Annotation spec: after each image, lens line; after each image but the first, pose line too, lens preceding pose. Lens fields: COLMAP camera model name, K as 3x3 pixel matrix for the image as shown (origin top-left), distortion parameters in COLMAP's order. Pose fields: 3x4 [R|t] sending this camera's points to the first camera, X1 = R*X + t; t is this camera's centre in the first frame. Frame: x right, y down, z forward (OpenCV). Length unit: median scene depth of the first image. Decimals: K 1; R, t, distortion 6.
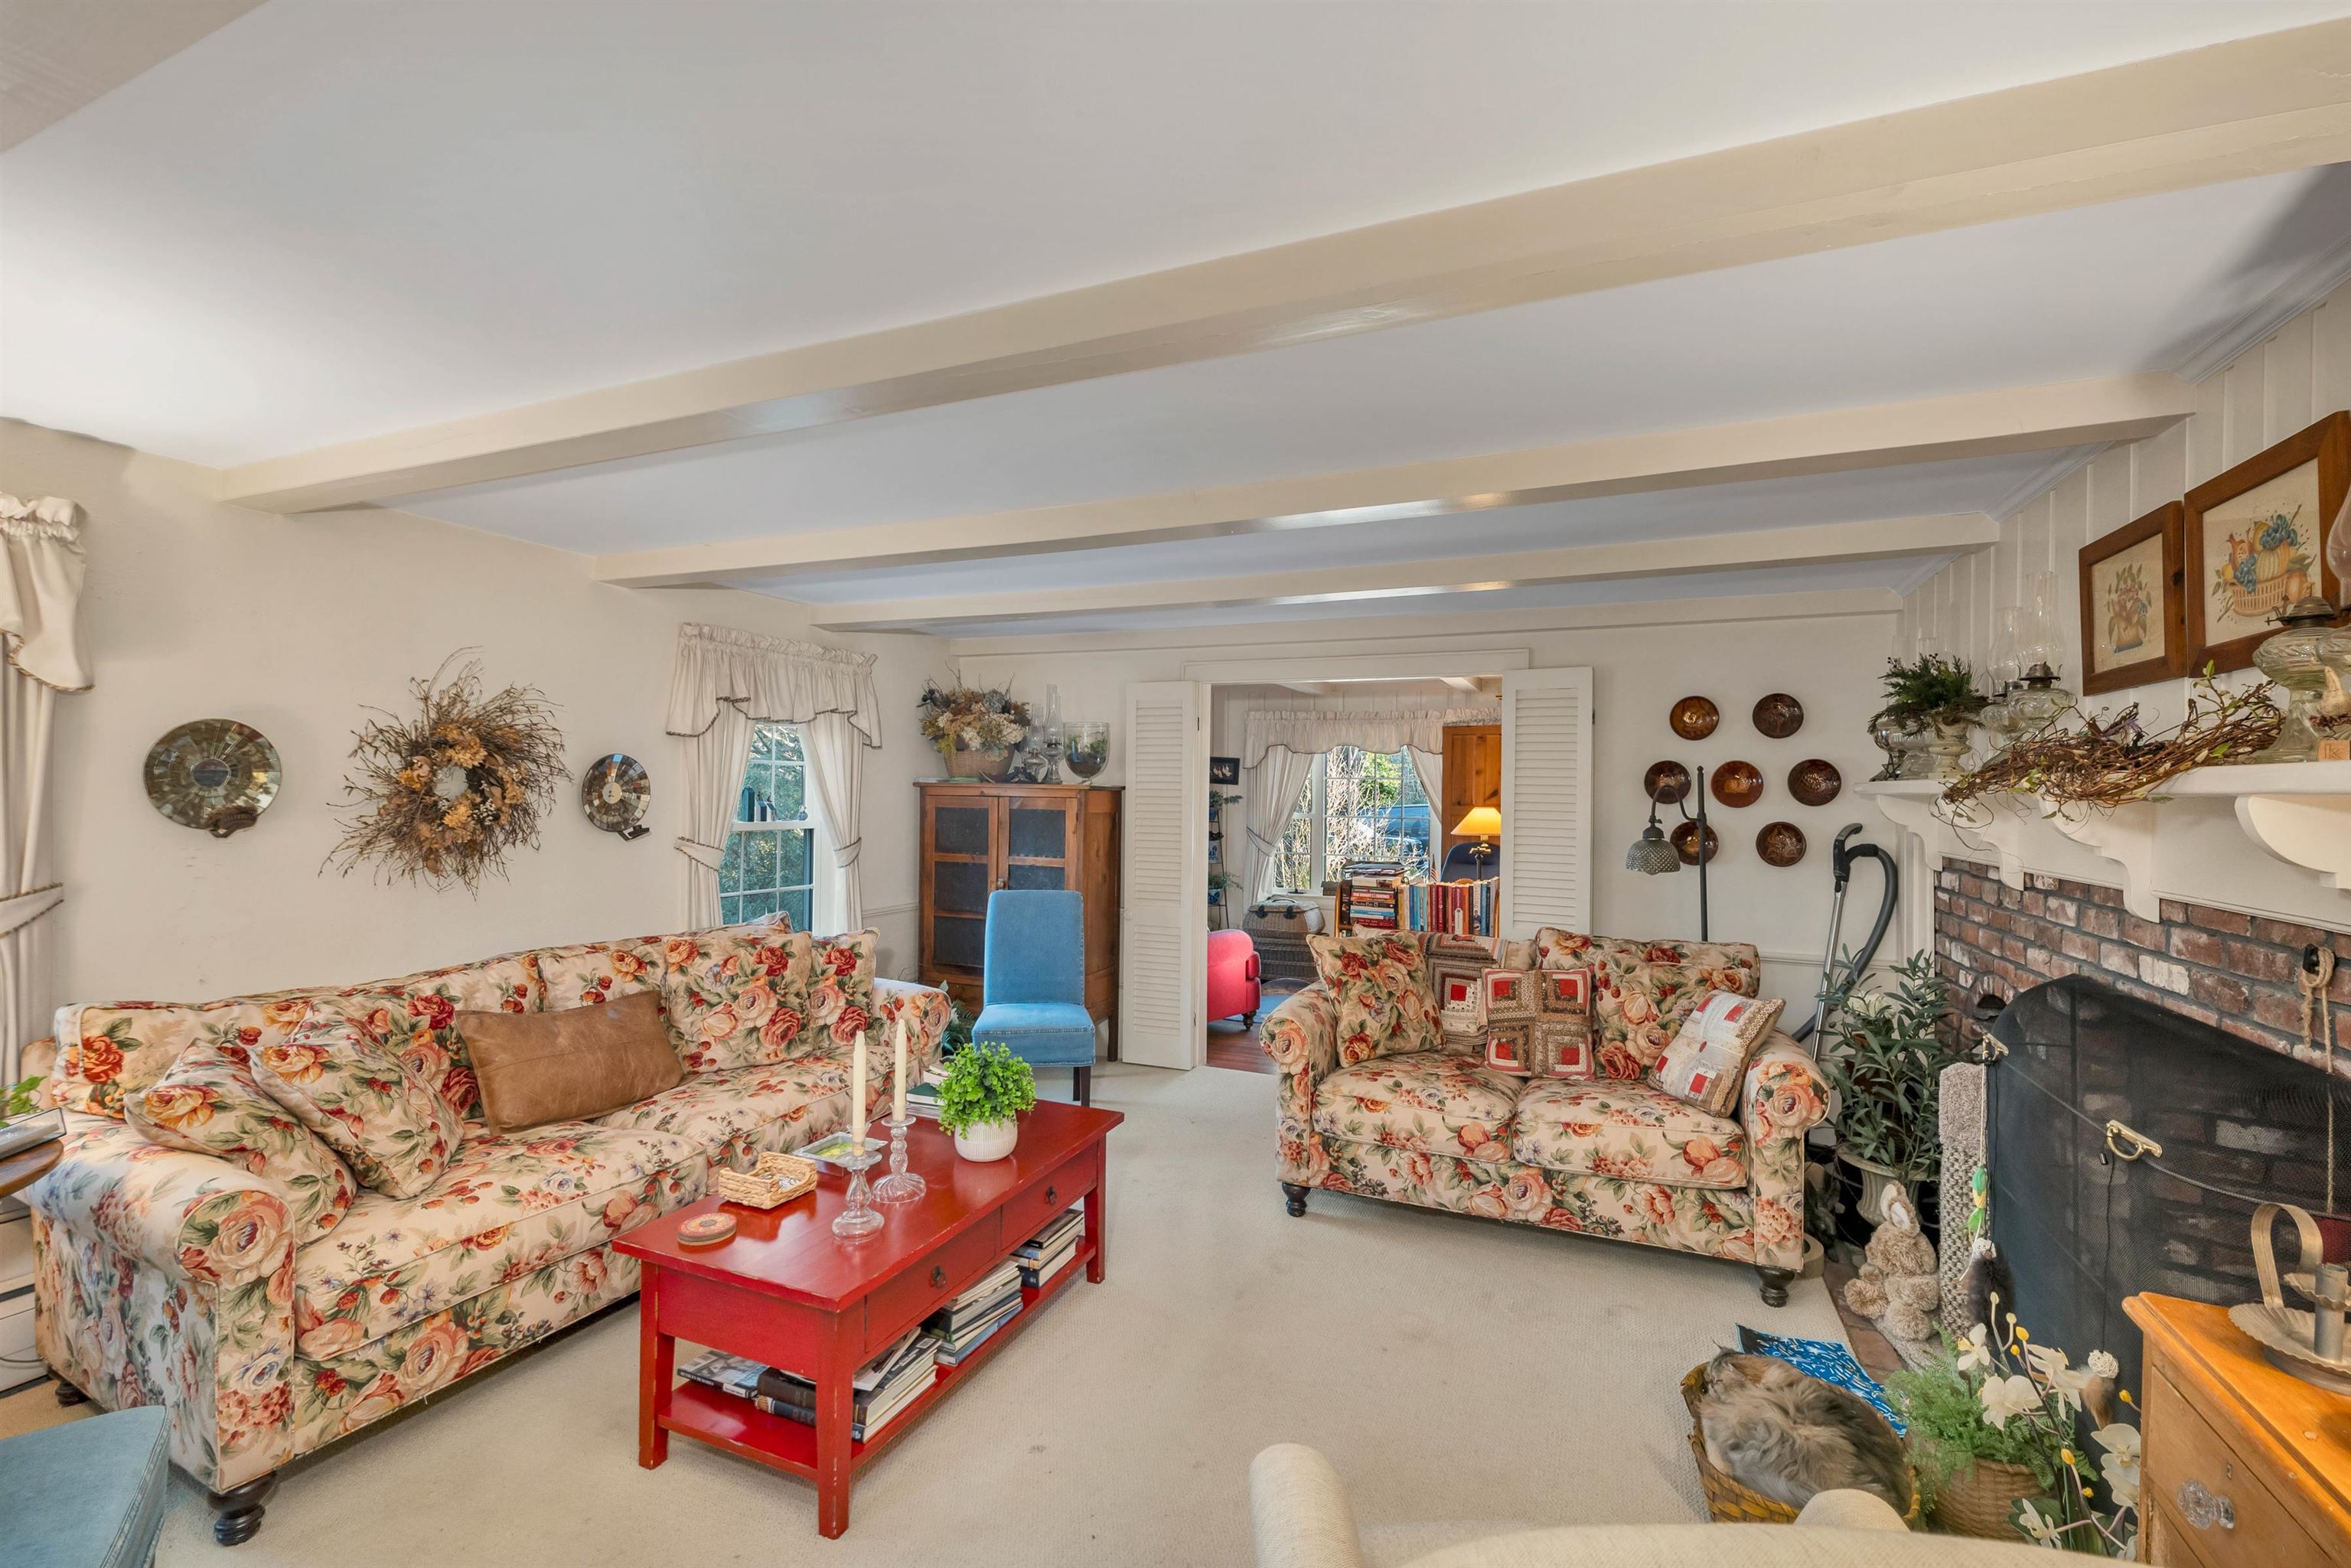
lens RADIAL K [[994.5, 0, 1183.7], [0, 994.5, 780.4], [0, 0, 1]] dist [0.001672, 0.000257]
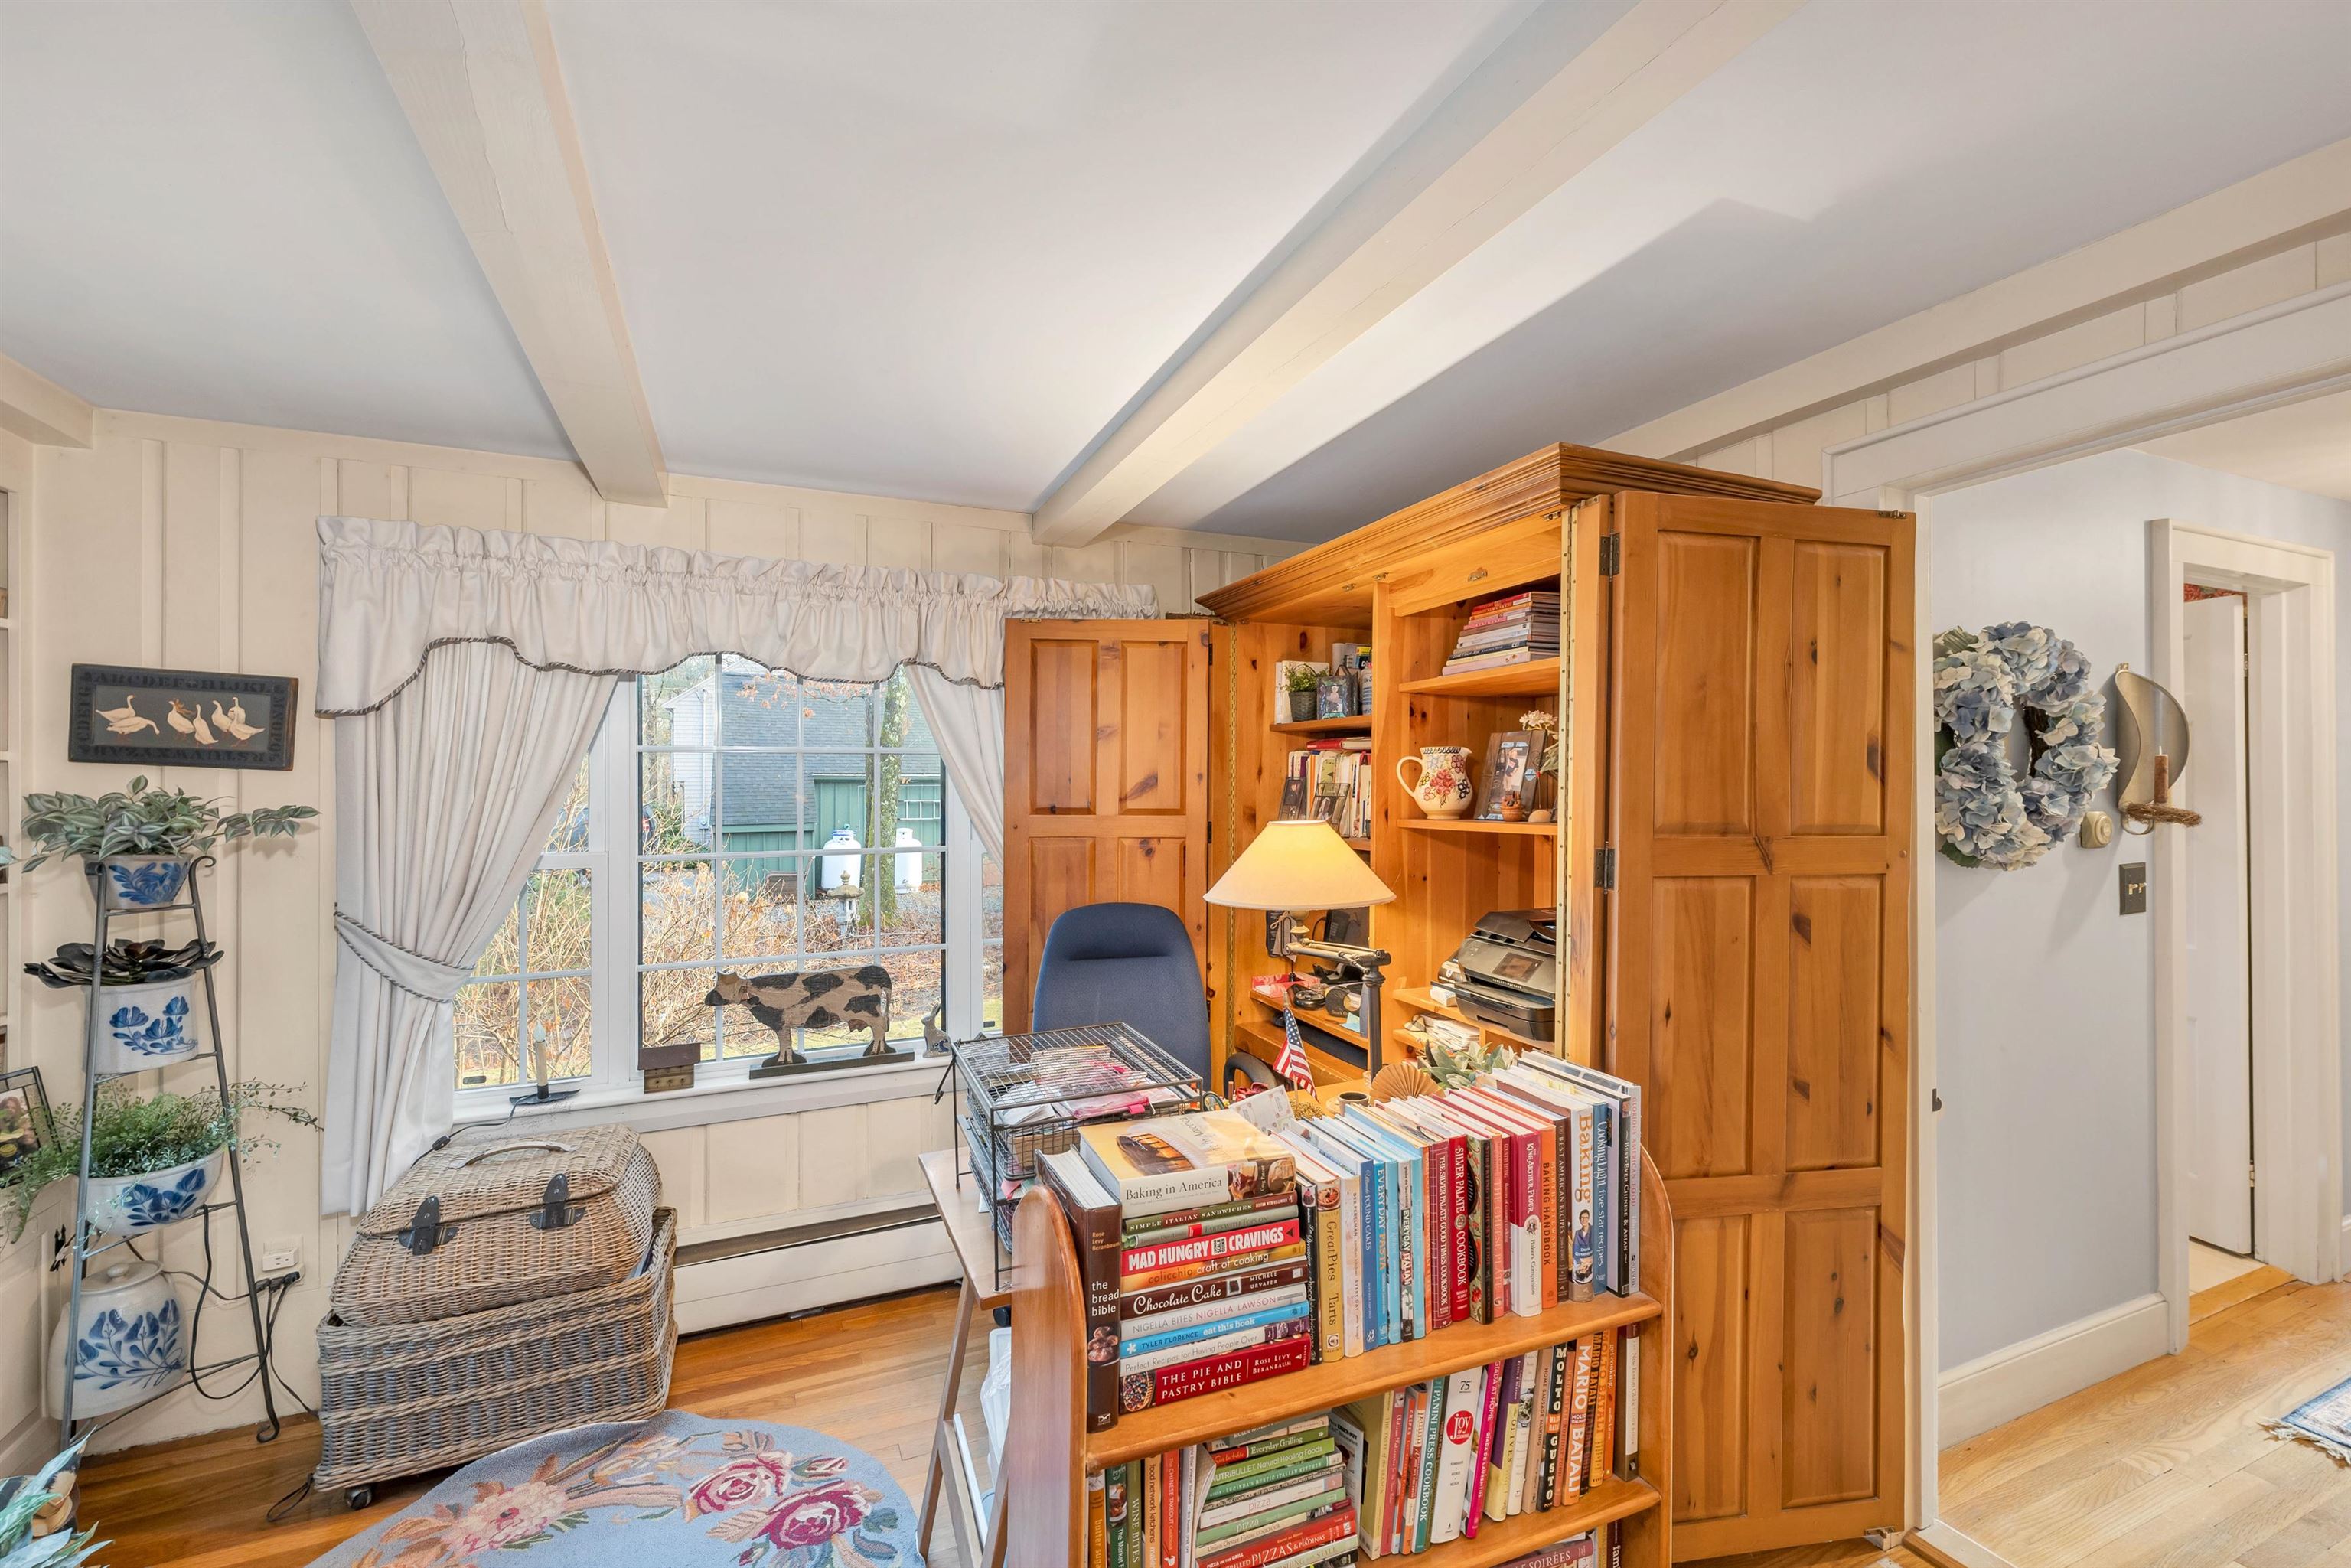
lens RADIAL K [[994.5, 0, 1189.7], [0, 994.5, 783.7], [0, 0, 1]] dist [0.001672, 0.000257]
pose [[0.671224, -0.009990, 0.741187, 0.016981], [0.004629, 0.999946, 0.009286, 0.007964], [-0.741240, -0.002802, 0.671235, 0.679786]]
